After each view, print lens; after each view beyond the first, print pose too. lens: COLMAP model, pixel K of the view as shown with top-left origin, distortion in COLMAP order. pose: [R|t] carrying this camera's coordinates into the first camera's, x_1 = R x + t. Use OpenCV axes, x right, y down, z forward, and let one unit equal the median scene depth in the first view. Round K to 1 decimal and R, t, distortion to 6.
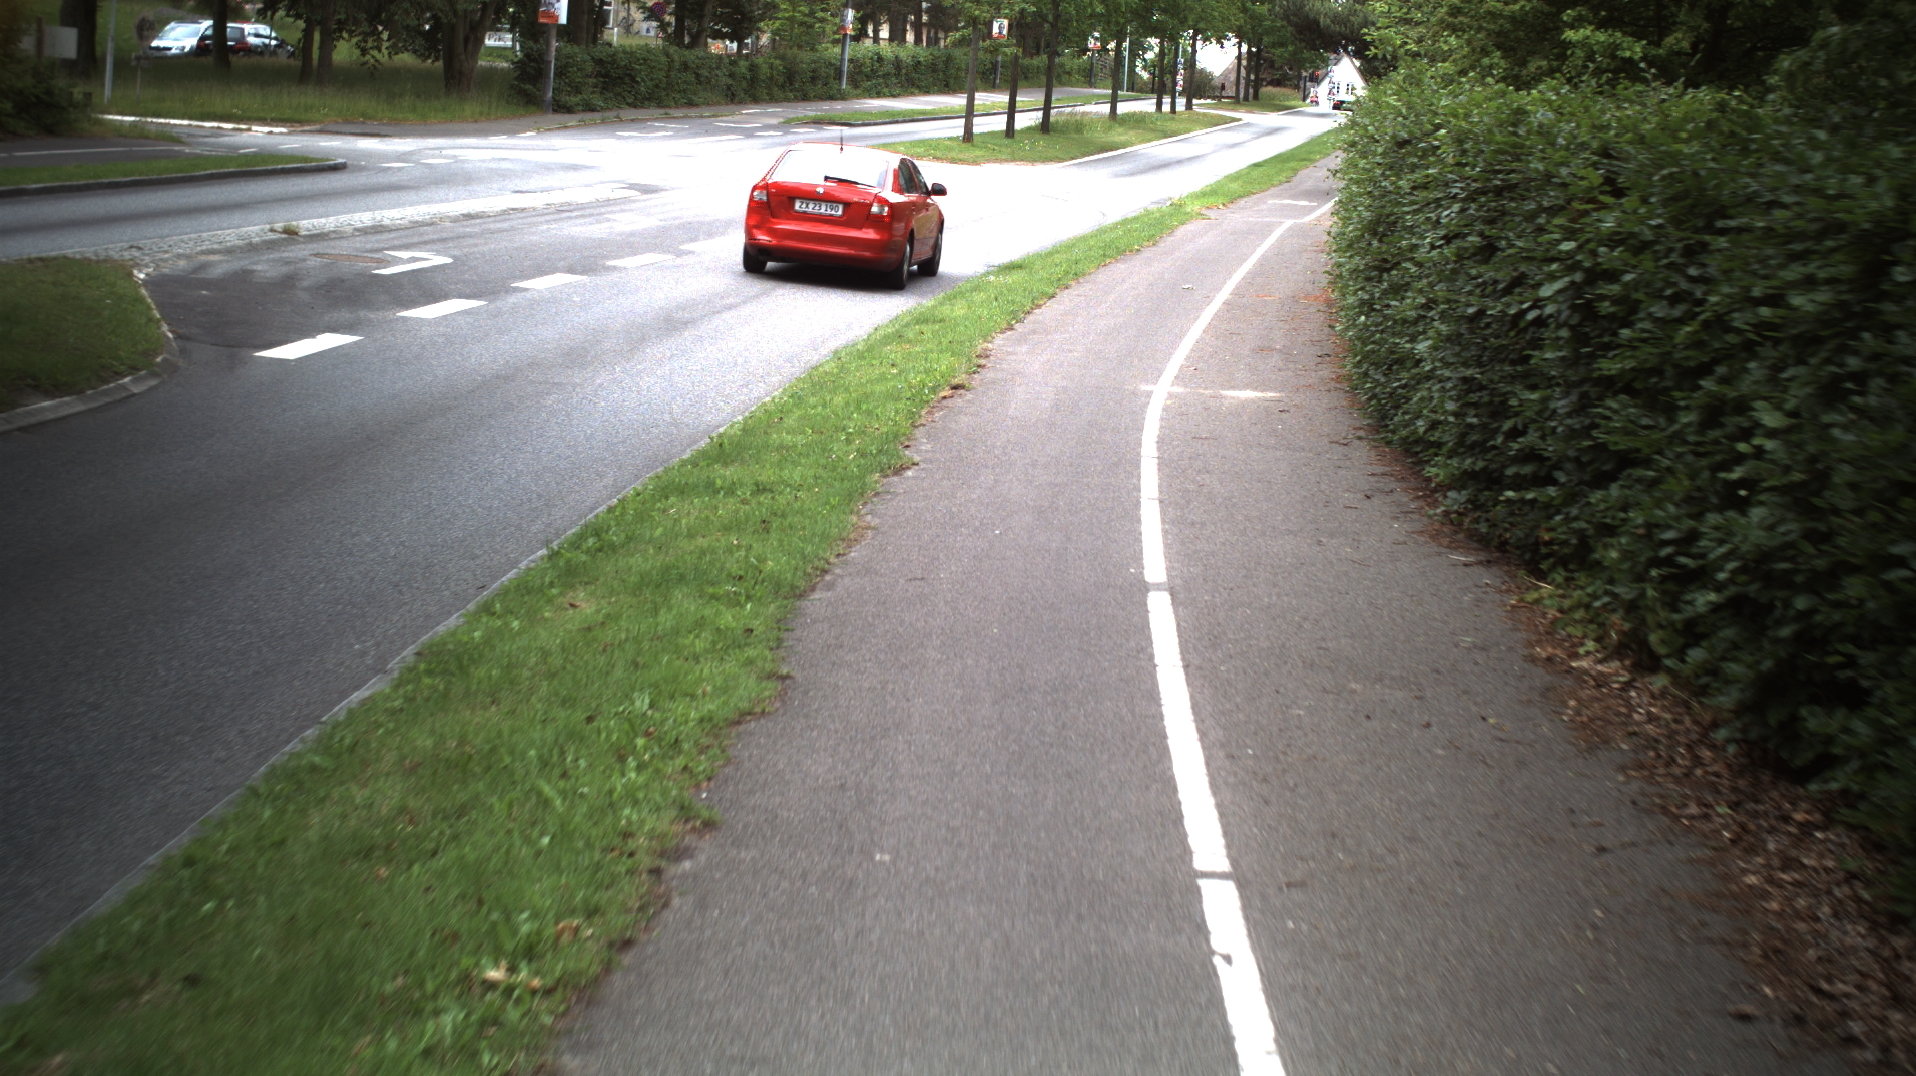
lens RADIAL K [[3005.8, 0, 958.0], [0, 3005.8, 538.0], [0, 0, 1]] dist [-0.264146, 0.296155]
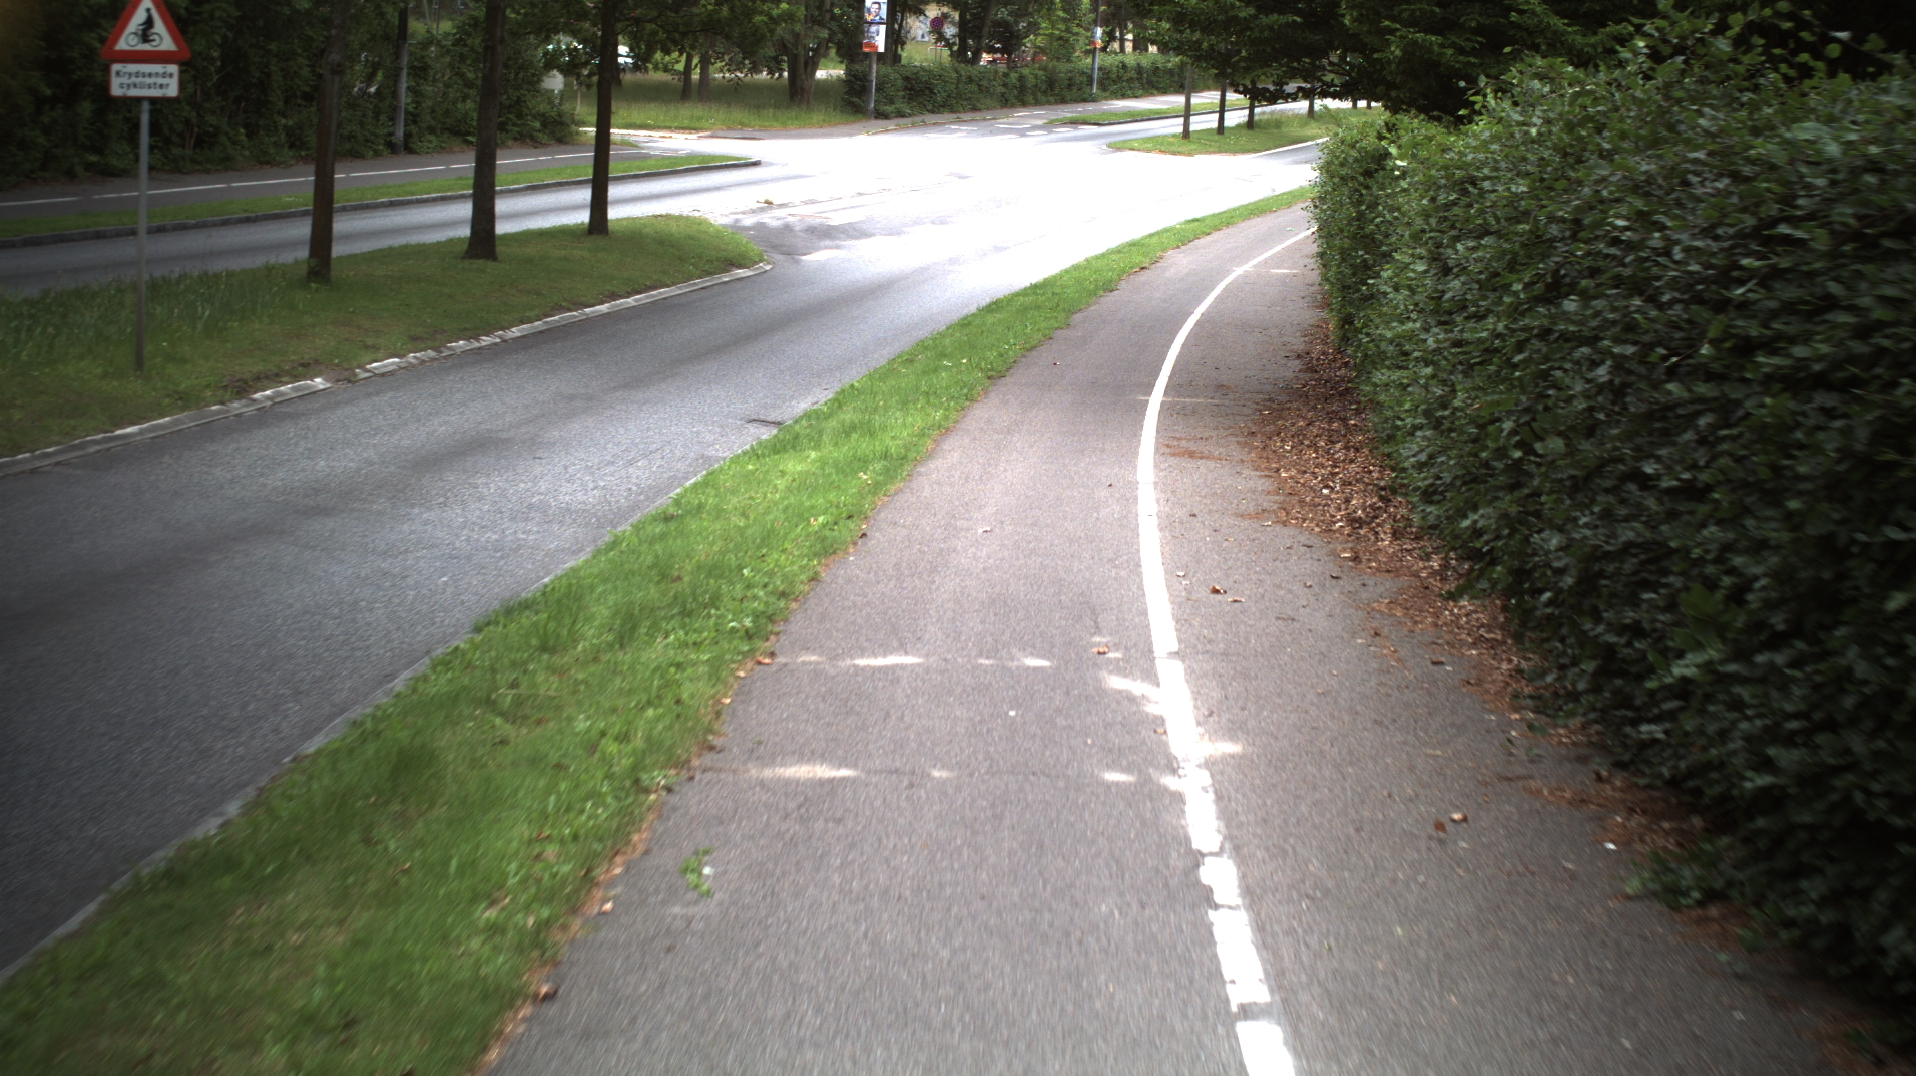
lens RADIAL K [[3005.8, 0, 958.0], [0, 3005.8, 538.0], [0, 0, 1]] dist [-0.264146, 0.296155]
pose [[0.996303, -0.004991, -0.085763, 0.017561], [0.005427, 0.999974, 0.004852, 0.045302], [0.085736, -0.005299, 0.996304, -0.391604]]
